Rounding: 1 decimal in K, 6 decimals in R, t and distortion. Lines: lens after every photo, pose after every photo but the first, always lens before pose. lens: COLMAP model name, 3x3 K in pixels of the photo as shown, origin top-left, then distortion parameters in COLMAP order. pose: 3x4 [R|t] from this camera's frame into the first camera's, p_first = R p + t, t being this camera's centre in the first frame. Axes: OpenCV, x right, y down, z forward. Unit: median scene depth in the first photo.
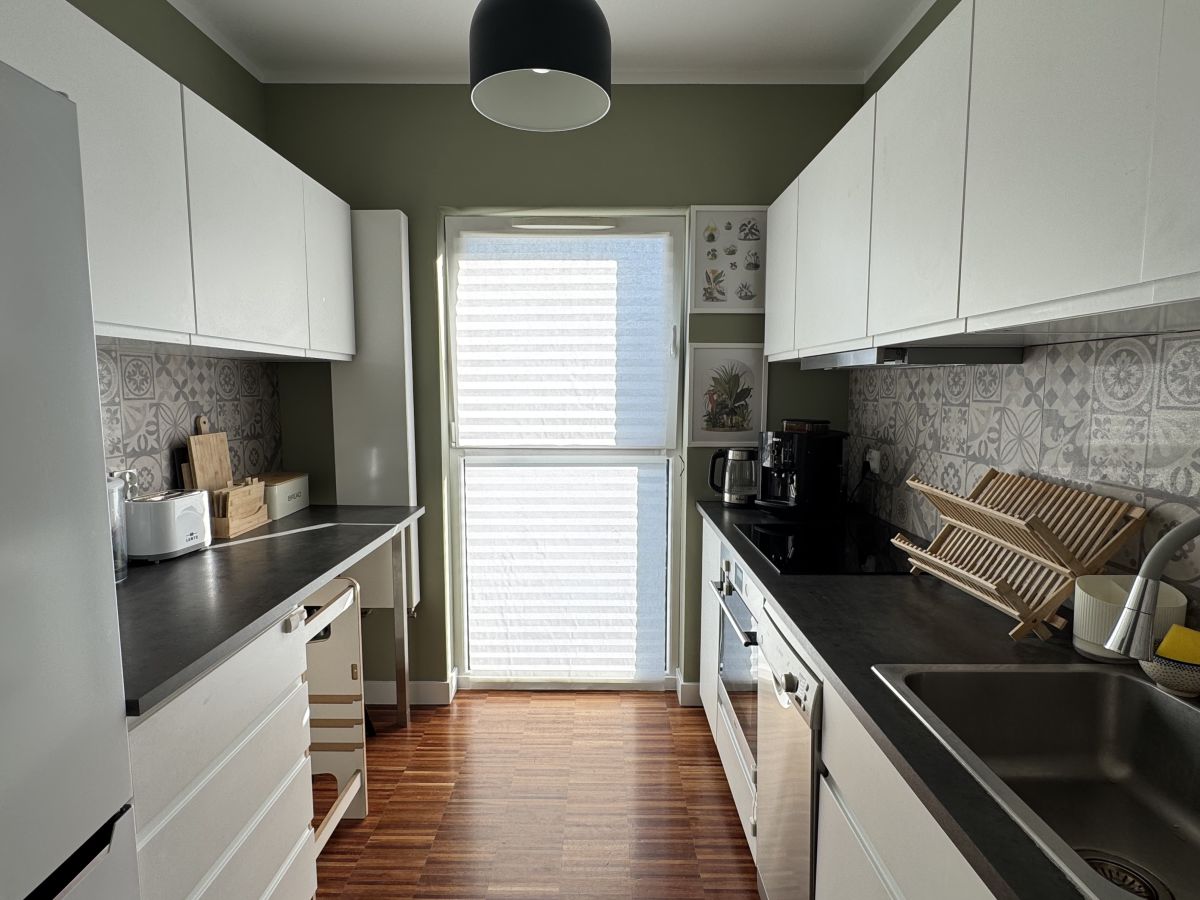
lens RADIAL K [[635.5, 0, 597.6], [0, 635.5, 445.2], [0, 0, 1]] dist [-0.013462, 0.002006]
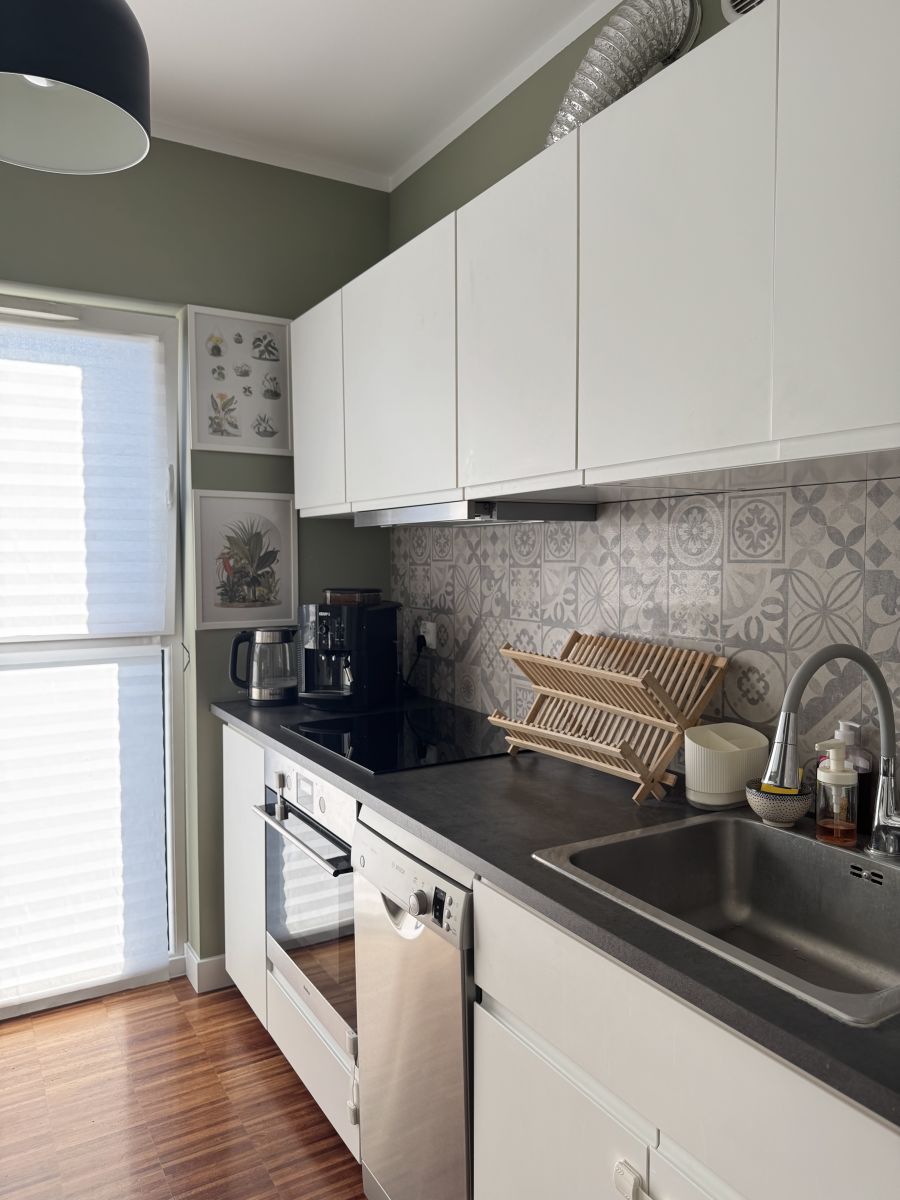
lens RADIAL K [[842.0, 0, 451.6], [0, 842.0, 594.9], [0, 0, 1]] dist [0.040344, -0.057572]
pose [[0.856129, -0.028369, 0.515983, -0.130968], [0.051728, 0.998182, -0.030948, 0.008654], [-0.514167, 0.053186, 0.856039, 0.014444]]
